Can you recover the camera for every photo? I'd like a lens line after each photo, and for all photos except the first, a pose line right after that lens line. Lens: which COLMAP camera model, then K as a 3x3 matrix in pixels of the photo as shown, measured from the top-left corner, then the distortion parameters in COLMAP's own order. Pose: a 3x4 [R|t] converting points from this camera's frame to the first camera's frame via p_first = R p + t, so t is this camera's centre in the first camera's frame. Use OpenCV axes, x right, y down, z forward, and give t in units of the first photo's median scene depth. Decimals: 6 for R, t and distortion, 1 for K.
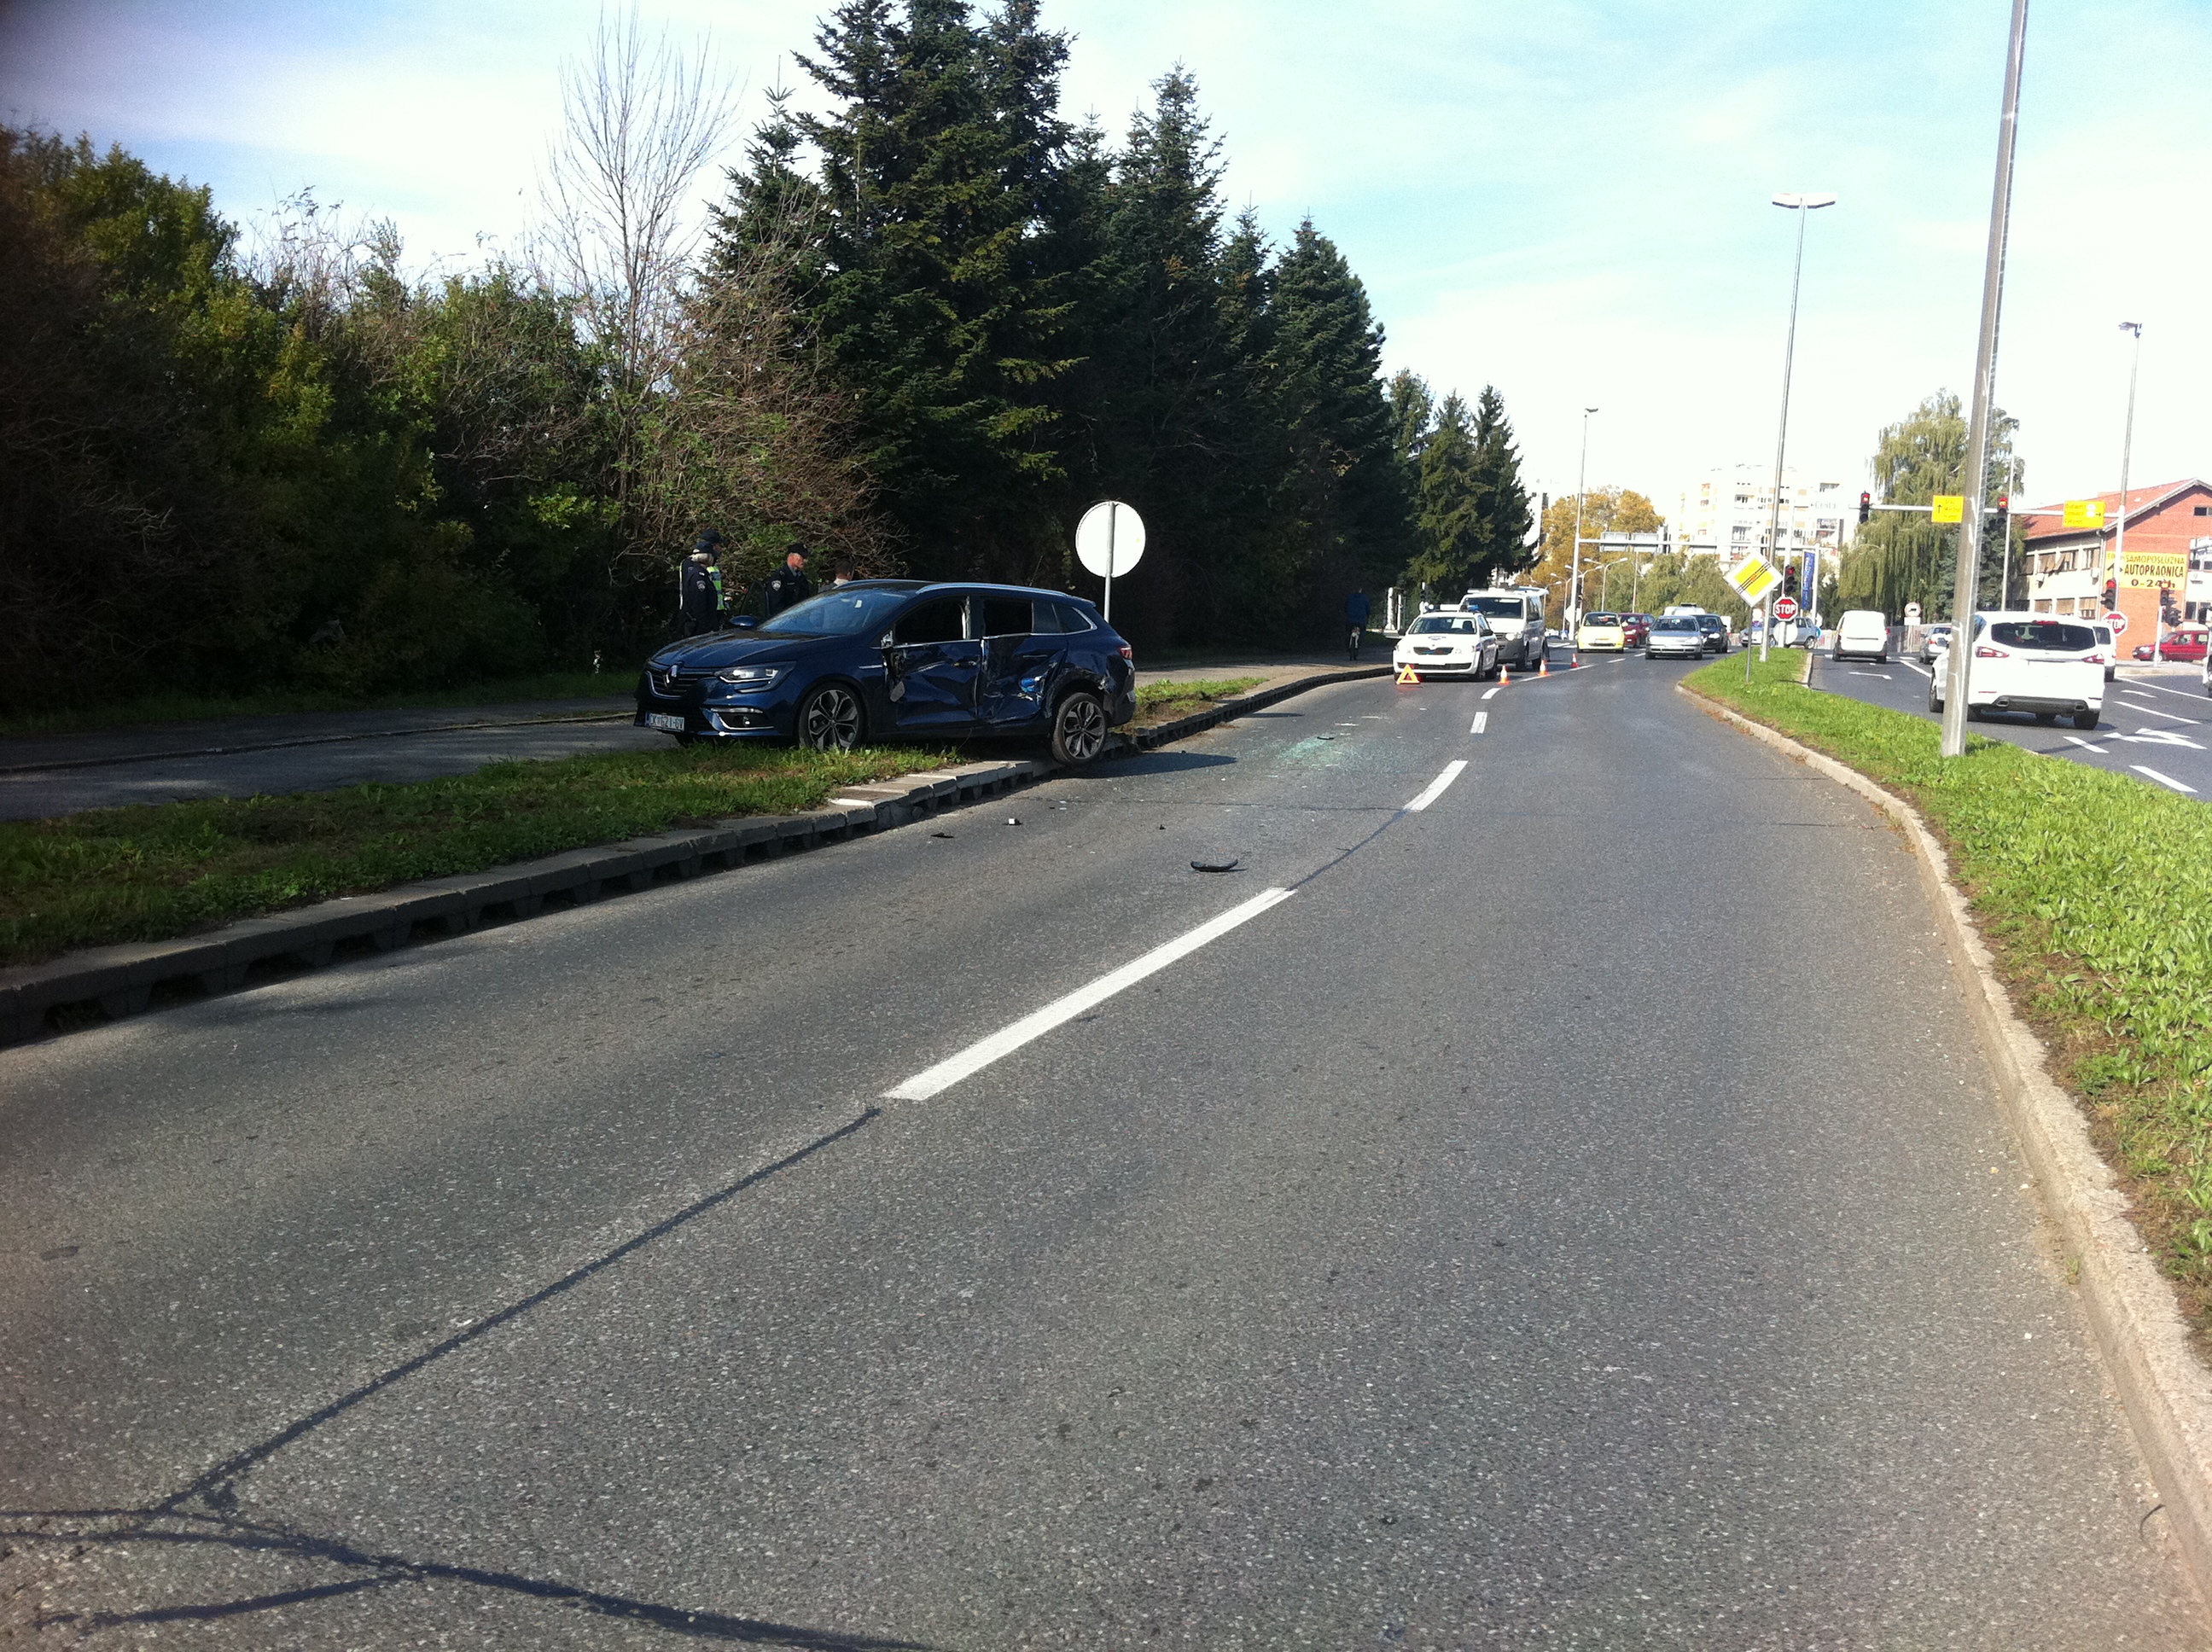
lens RADIAL K [[1915.5, 0, 1119.5], [0, 1915.5, 836.6], [0, 0, 1]] dist [0.005178, -0.068637]
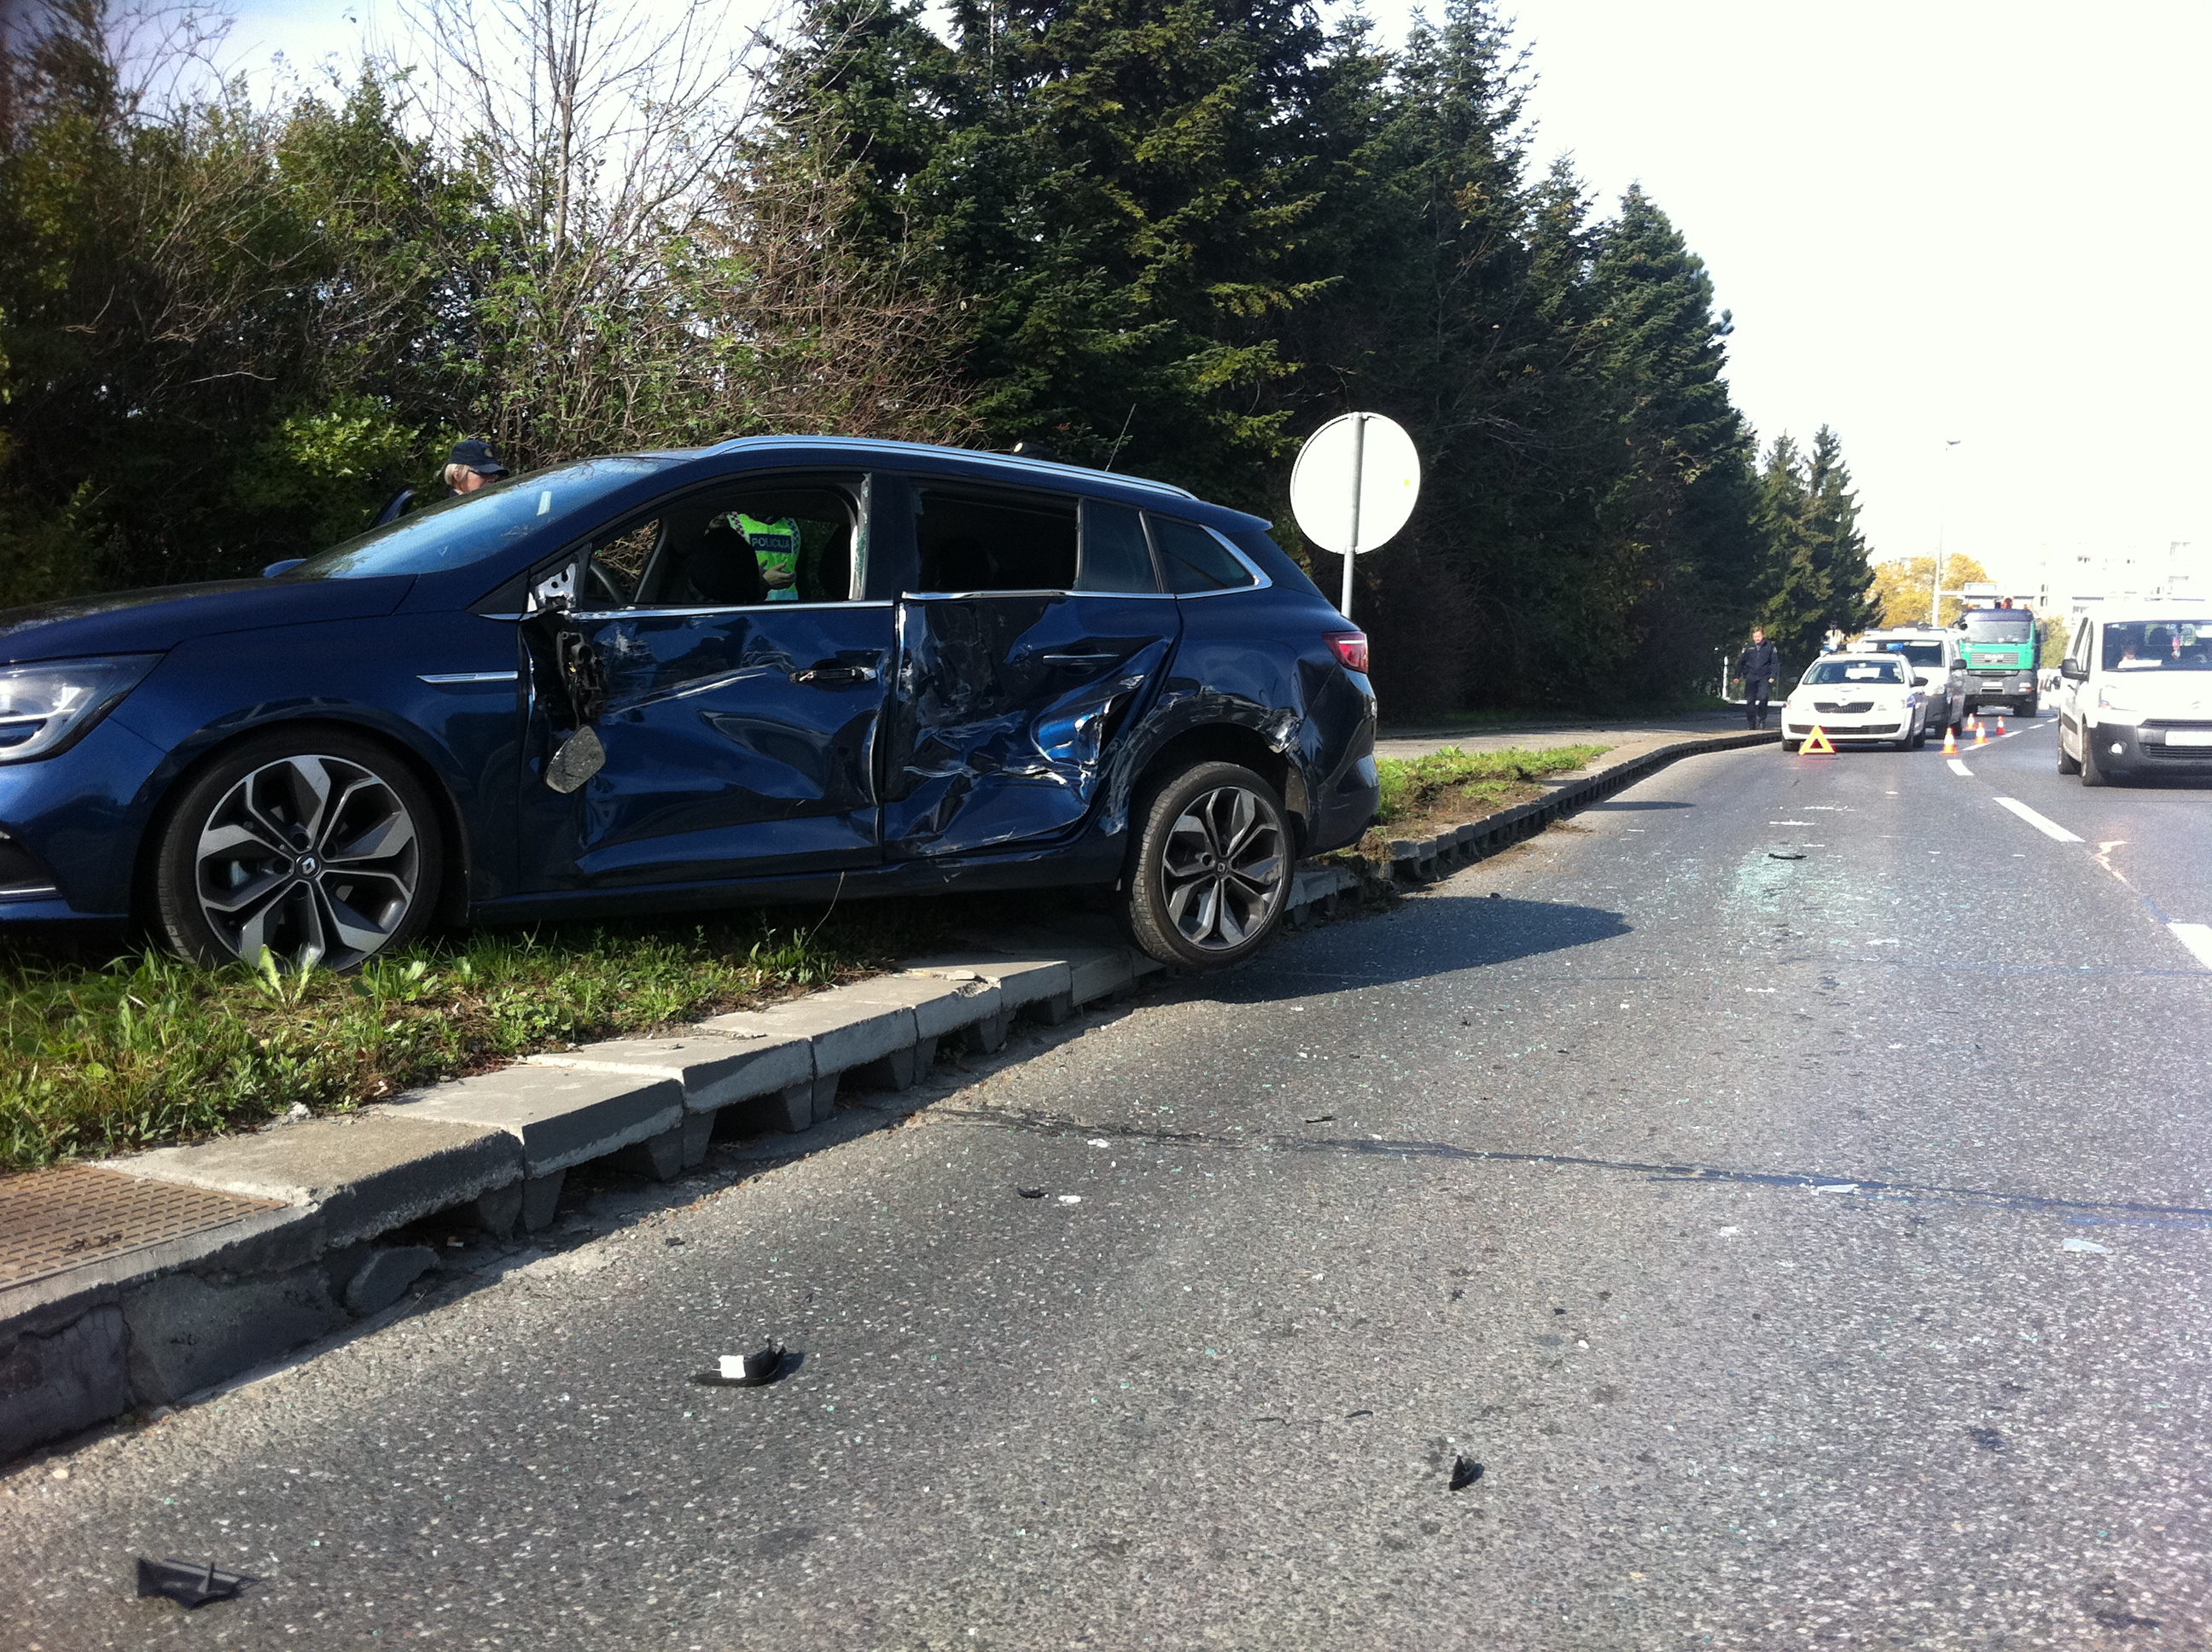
lens RADIAL K [[1915.5, 0, 1107.5], [0, 1915.5, 941.3], [0, 0, 1]] dist [0.005178, -0.068637]
pose [[0.988265, 0.006630, -0.152605, 0.005279], [-0.004790, 0.999911, 0.012418, -0.017243], [0.152673, -0.011541, 0.988209, 0.240414]]
